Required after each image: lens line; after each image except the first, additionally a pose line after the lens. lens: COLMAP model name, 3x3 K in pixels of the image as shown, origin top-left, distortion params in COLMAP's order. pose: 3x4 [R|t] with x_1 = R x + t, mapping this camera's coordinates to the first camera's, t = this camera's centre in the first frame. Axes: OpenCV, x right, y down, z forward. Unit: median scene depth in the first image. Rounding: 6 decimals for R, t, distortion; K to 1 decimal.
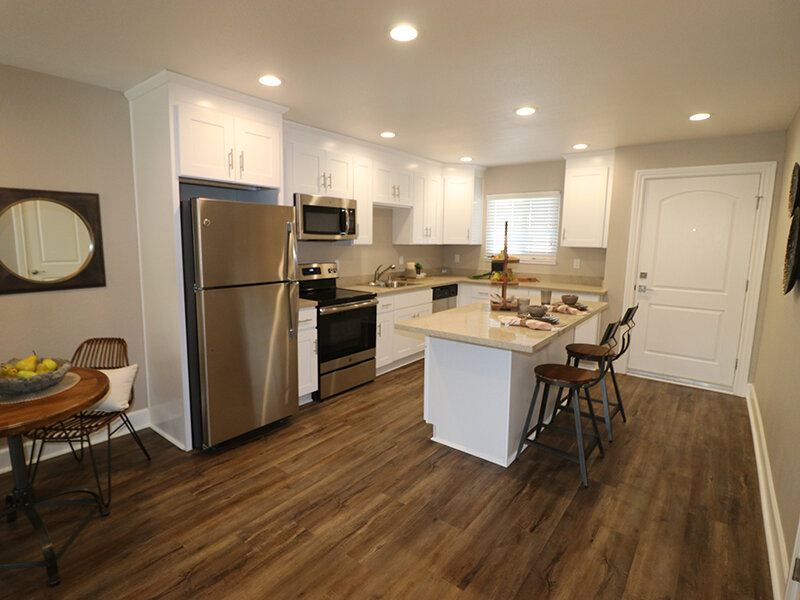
lens RADIAL K [[415.4, 0, 388.9], [0, 415.4, 295.1], [0, 0, 1]] dist [0.002025, -0.012200]
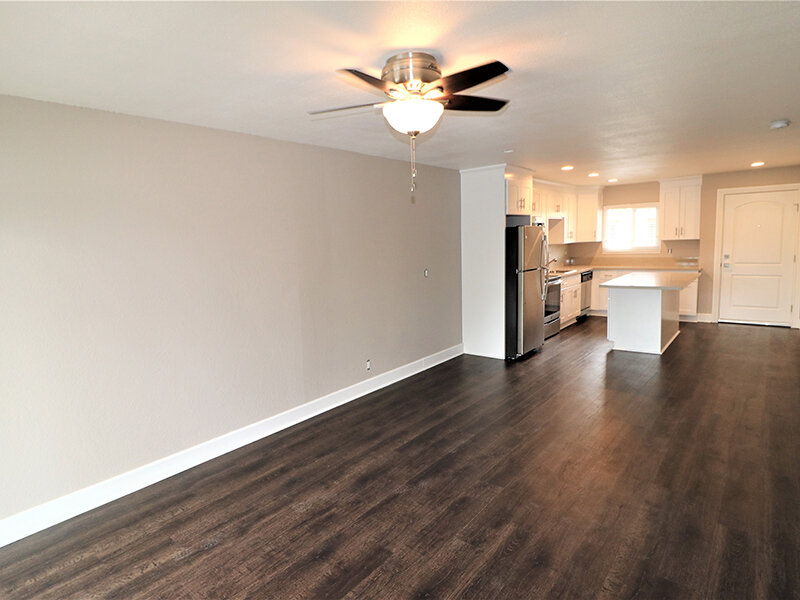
lens RADIAL K [[461.2, 0, 400.0], [0, 461.2, 300.0], [0, 0, 1]] dist [-0.001535, -0.001523]
pose [[0.998715, -0.049711, 0.009822, -0.678874], [0.049786, 0.998732, -0.007502, 0.072208], [-0.009437, 0.007981, 0.999924, -0.759426]]
